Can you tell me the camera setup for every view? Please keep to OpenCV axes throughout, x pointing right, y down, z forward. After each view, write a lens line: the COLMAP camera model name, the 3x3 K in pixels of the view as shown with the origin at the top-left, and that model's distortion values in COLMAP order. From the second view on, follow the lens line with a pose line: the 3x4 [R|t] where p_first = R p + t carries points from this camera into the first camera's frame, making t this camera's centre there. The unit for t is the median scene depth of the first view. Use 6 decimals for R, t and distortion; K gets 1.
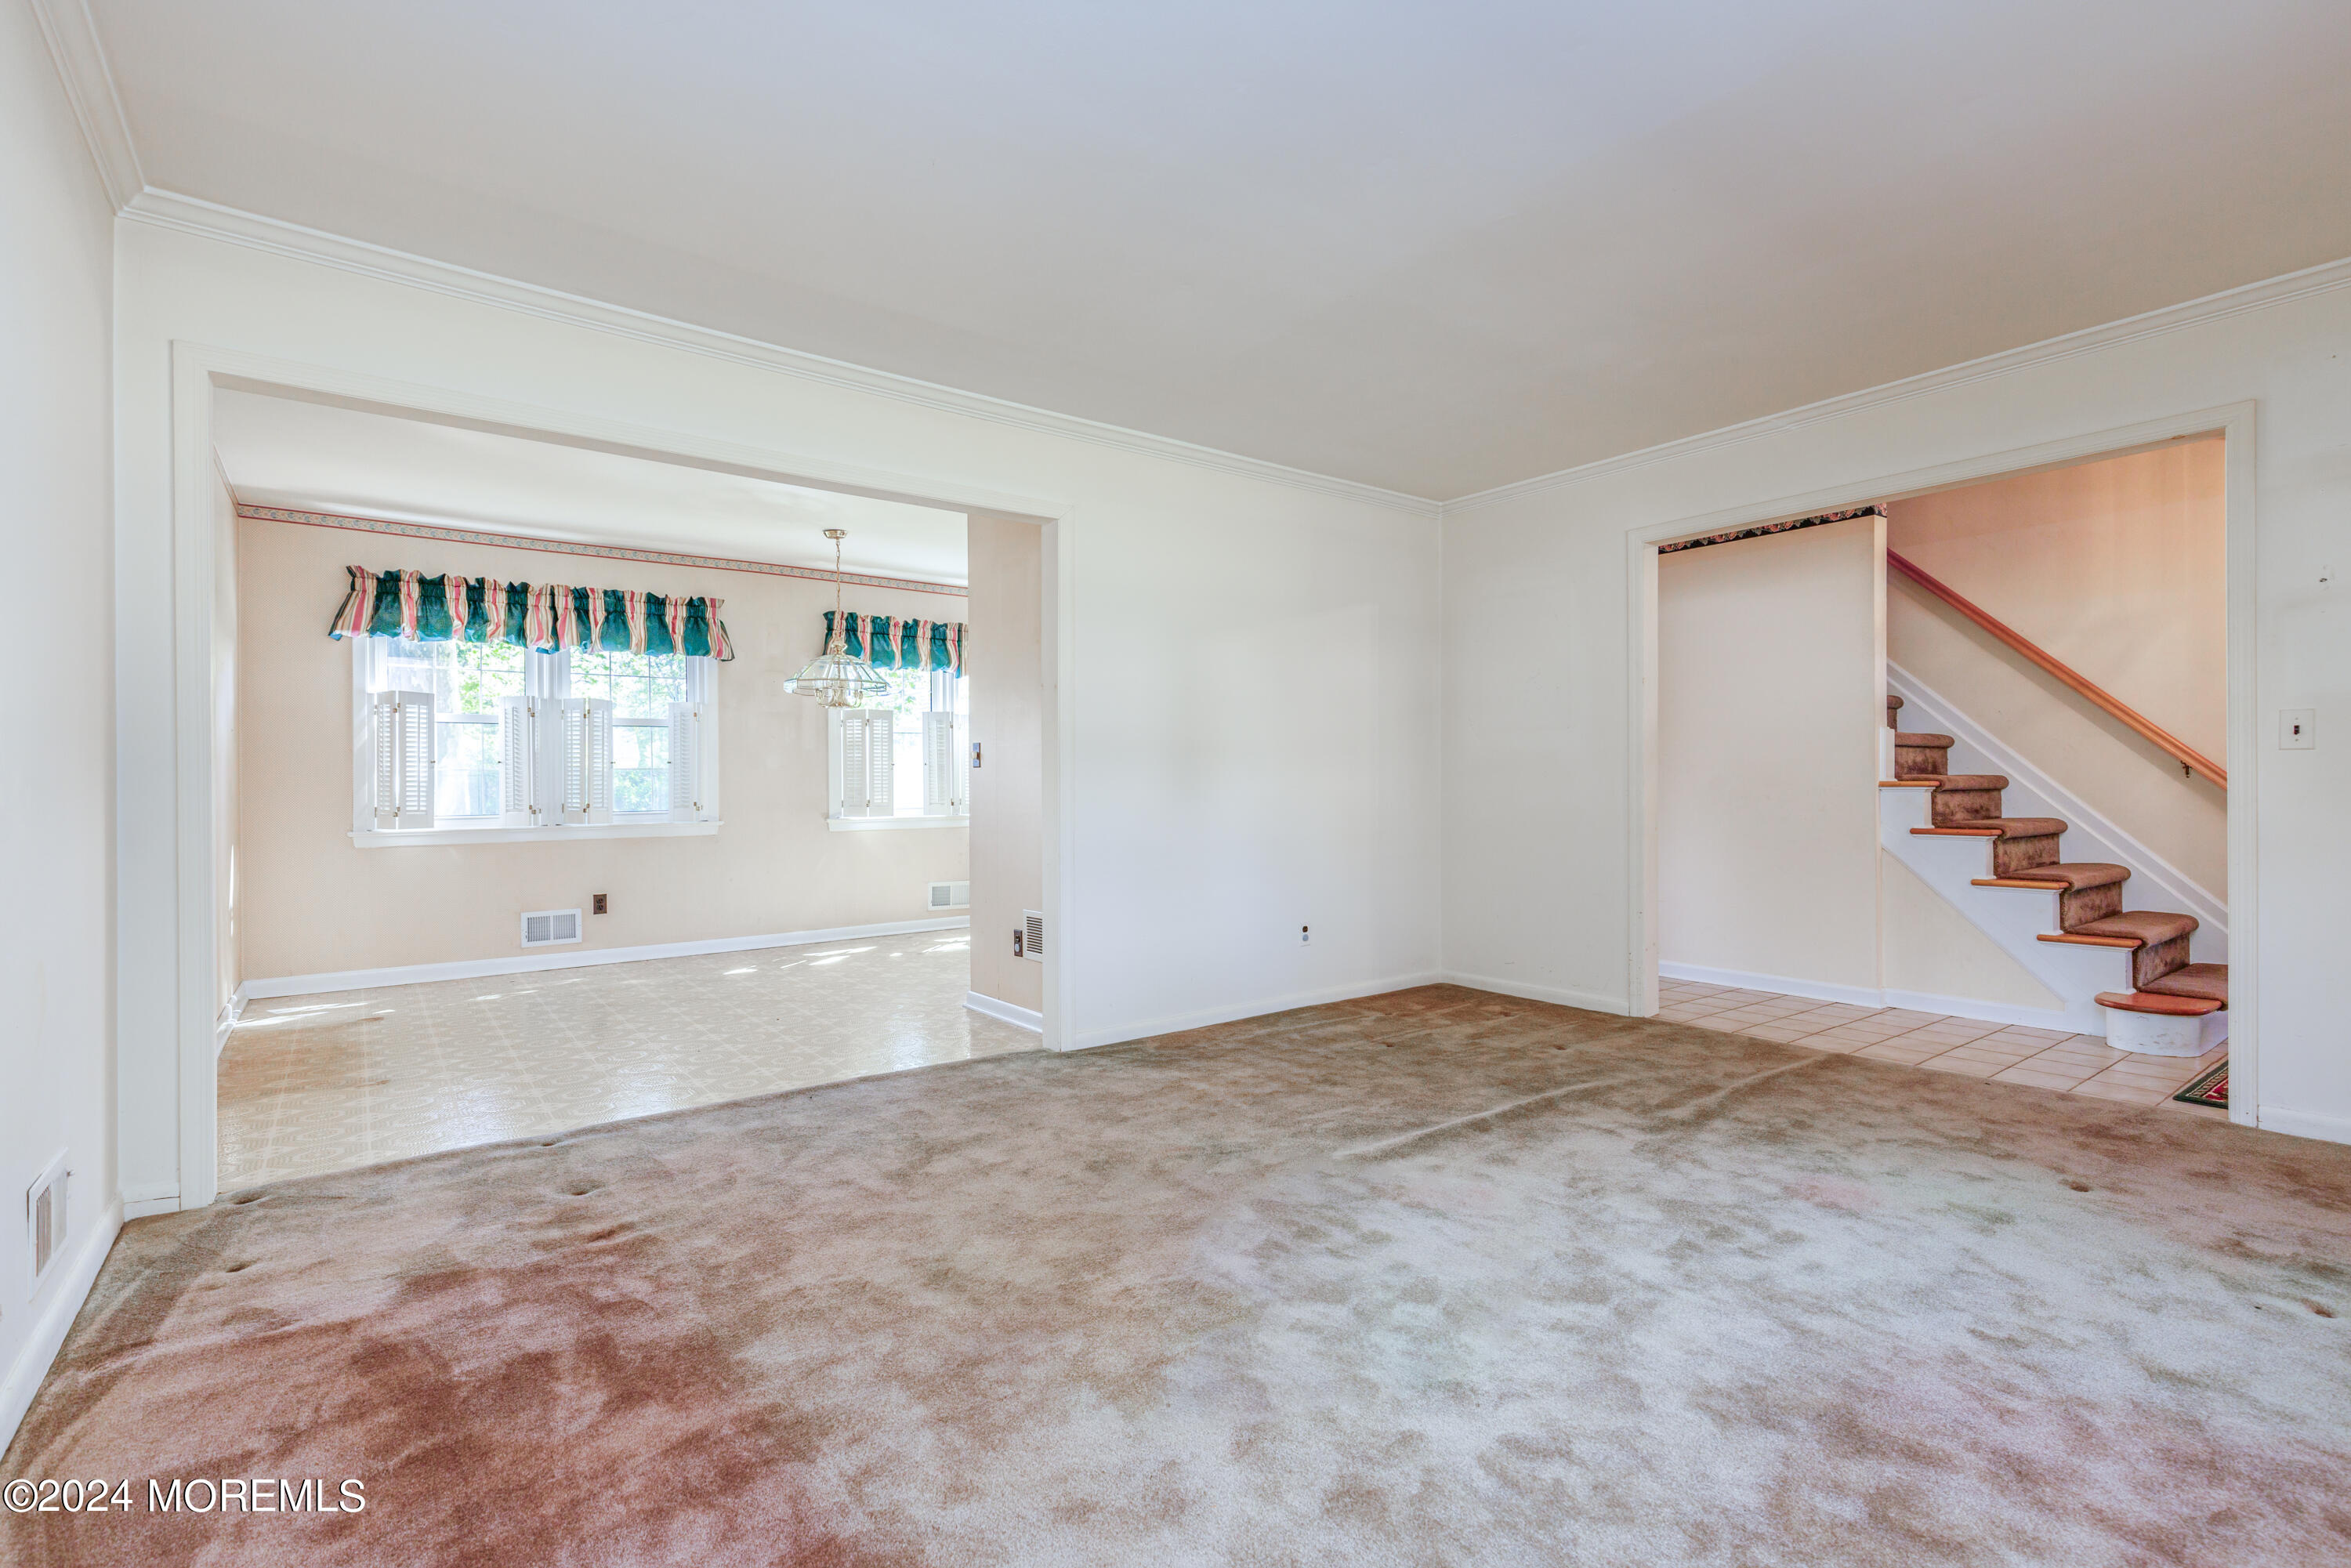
lens RADIAL K [[1090.6, 0, 1166.3], [0, 1090.6, 777.9], [0, 0, 1]] dist [0.034172, -0.000123]
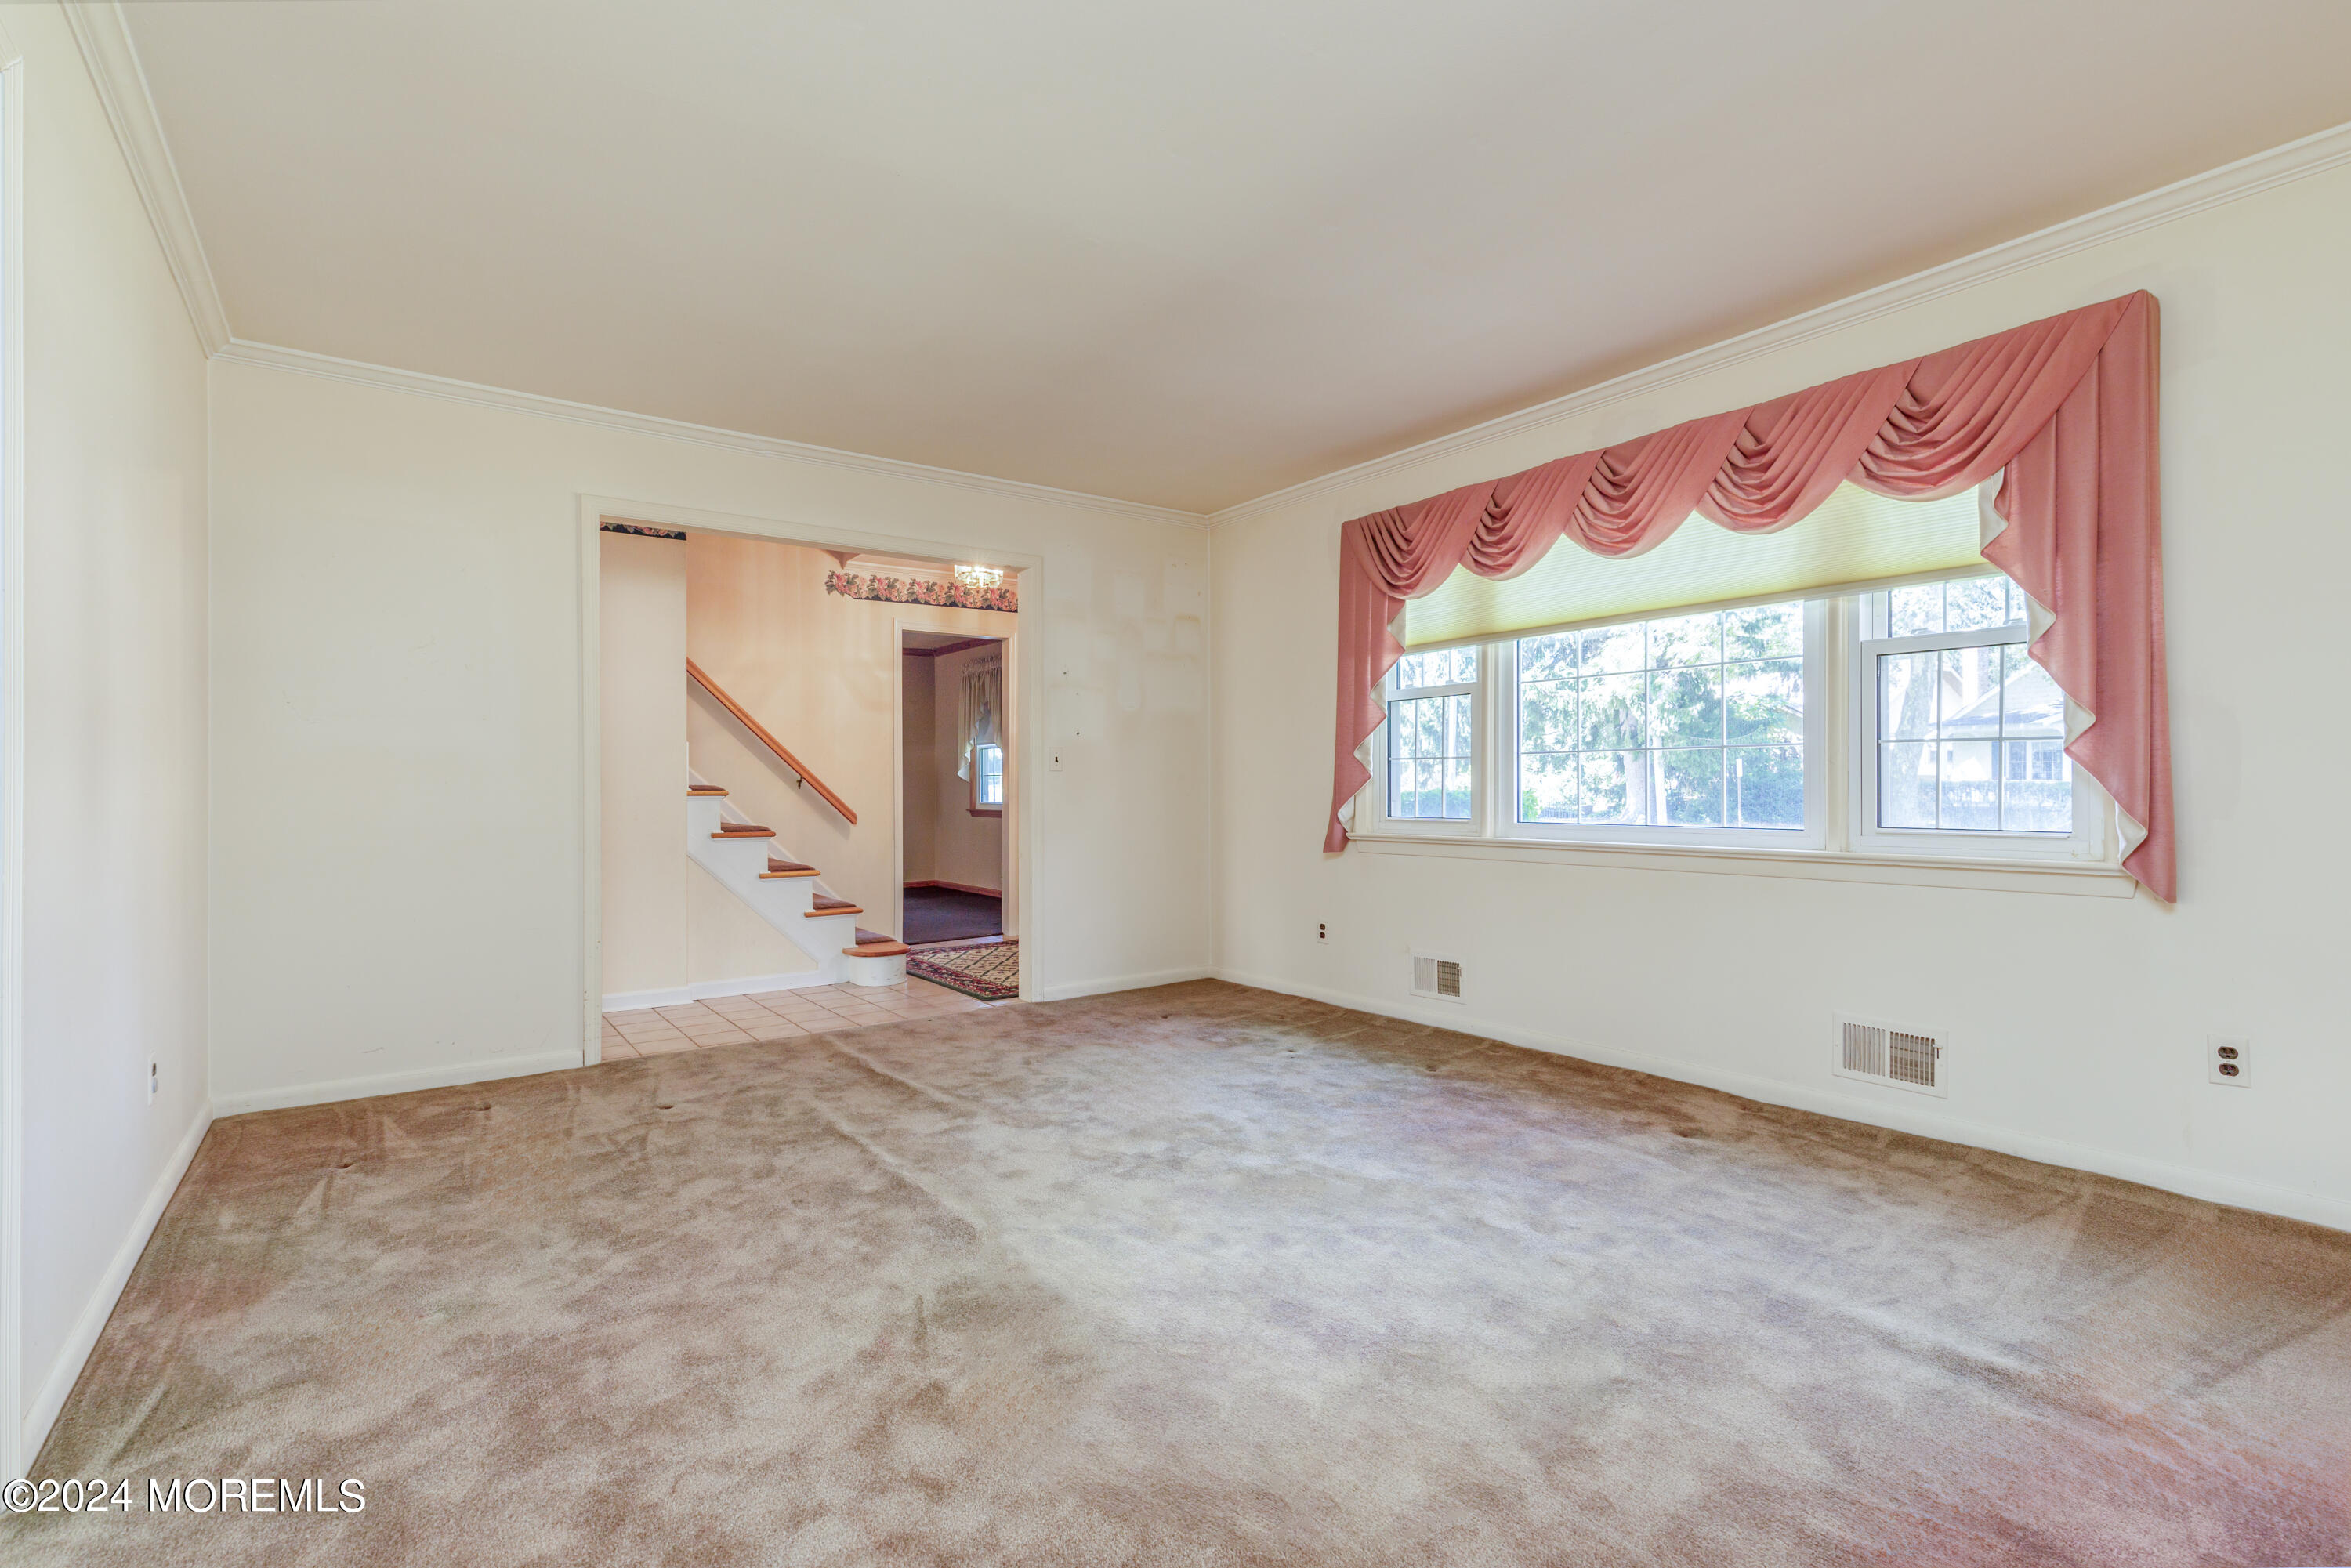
lens RADIAL K [[1090.6, 0, 1166.3], [0, 1090.6, 777.9], [0, 0, 1]] dist [0.034172, -0.000123]
pose [[0.024600, 0.014432, 0.999593, -0.609251], [0.003093, 0.999890, -0.014512, 0.011110], [-0.999693, 0.003449, 0.024553, 0.773251]]
